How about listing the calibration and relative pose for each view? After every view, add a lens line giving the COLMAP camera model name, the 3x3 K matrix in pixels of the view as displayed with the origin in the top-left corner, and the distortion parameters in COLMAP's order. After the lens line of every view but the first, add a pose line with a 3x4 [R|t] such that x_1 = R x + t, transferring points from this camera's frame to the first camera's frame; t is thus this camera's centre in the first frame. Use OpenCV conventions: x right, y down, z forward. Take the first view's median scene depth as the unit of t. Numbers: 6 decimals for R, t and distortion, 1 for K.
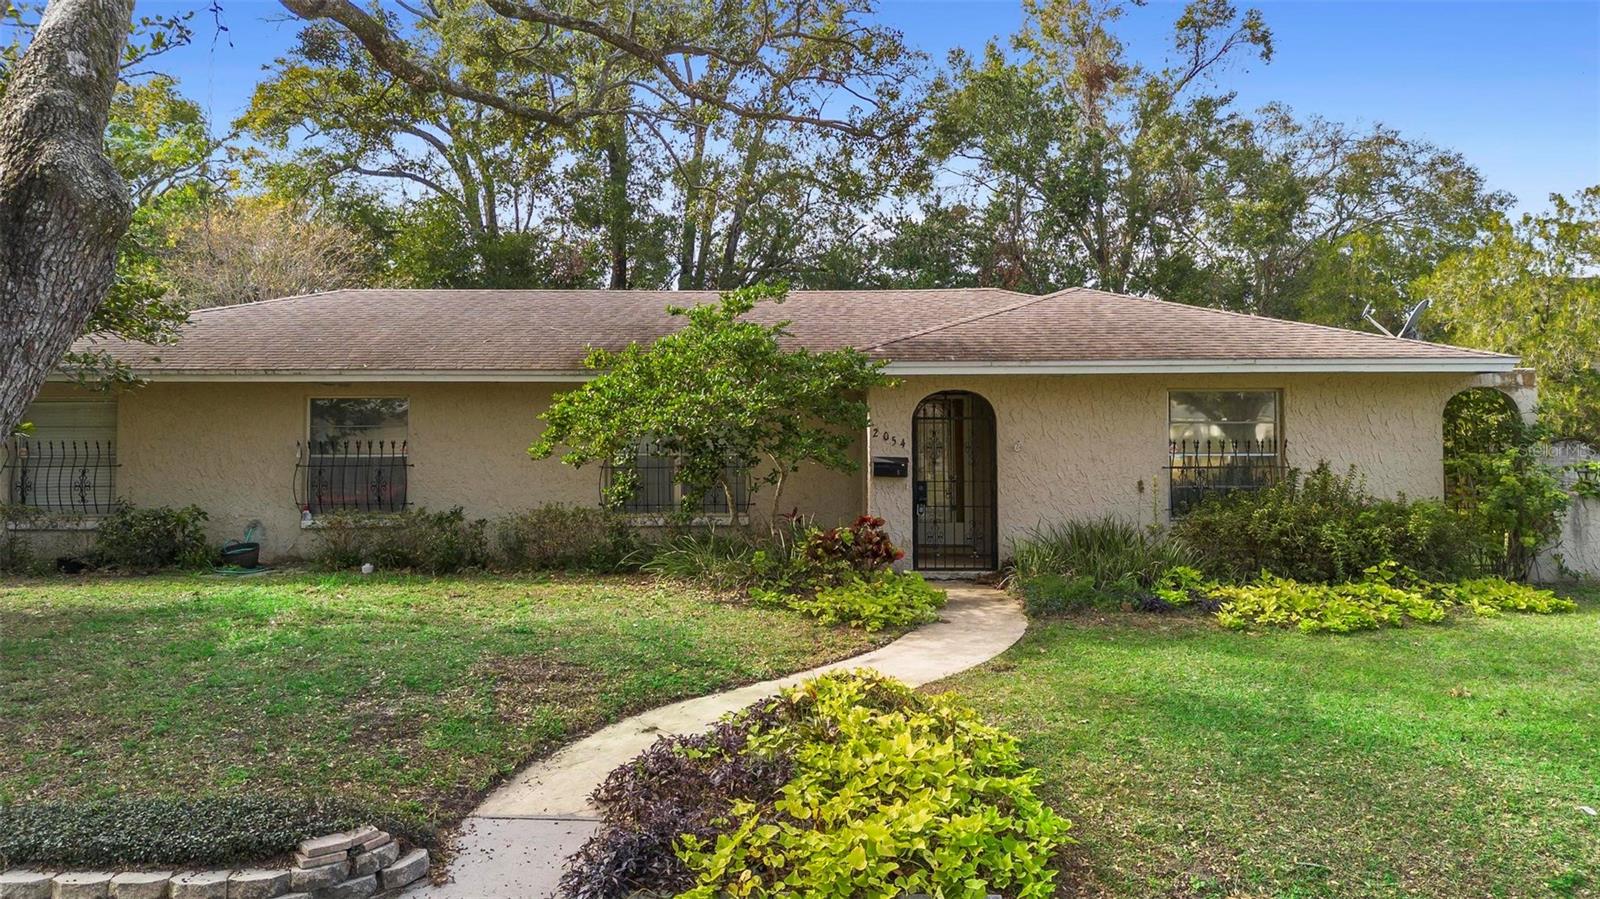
lens RADIAL K [[1092.4, 0, 799.3], [0, 1092.4, 450.4], [0, 0, 1]] dist [0.047301, -0.005573]
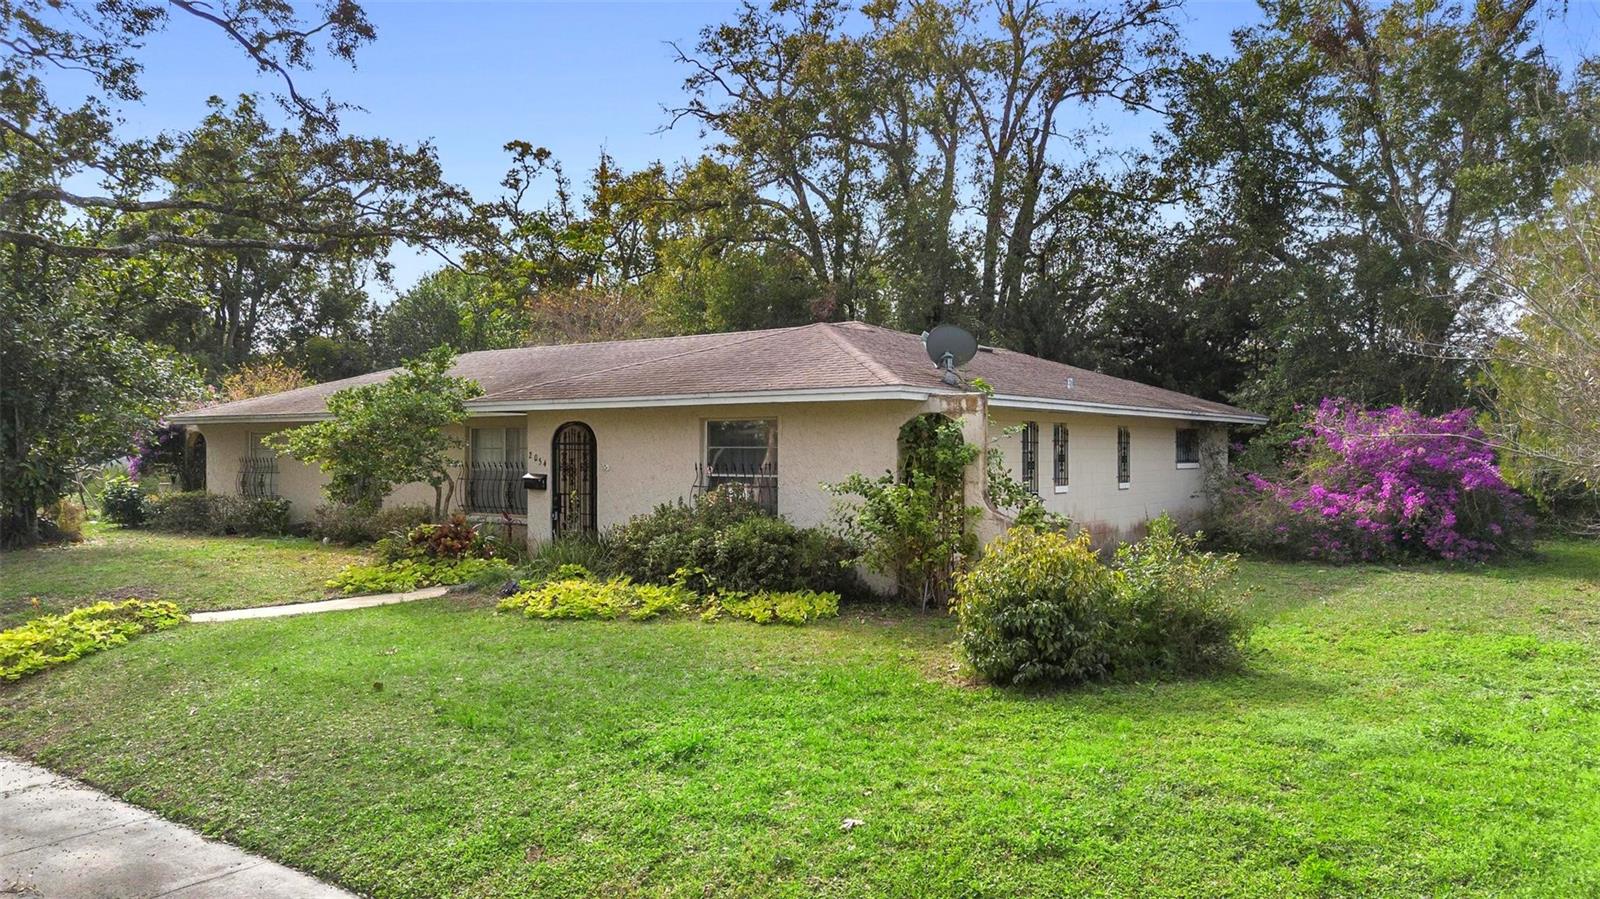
lens RADIAL K [[1092.4, 0, 797.1], [0, 1092.4, 452.2], [0, 0, 1]] dist [0.047301, -0.005573]
pose [[0.787851, 0.003927, -0.615853, 1.143316], [-0.004838, 0.999988, 0.000187, -0.021671], [0.615847, 0.002832, 0.787861, 0.159907]]
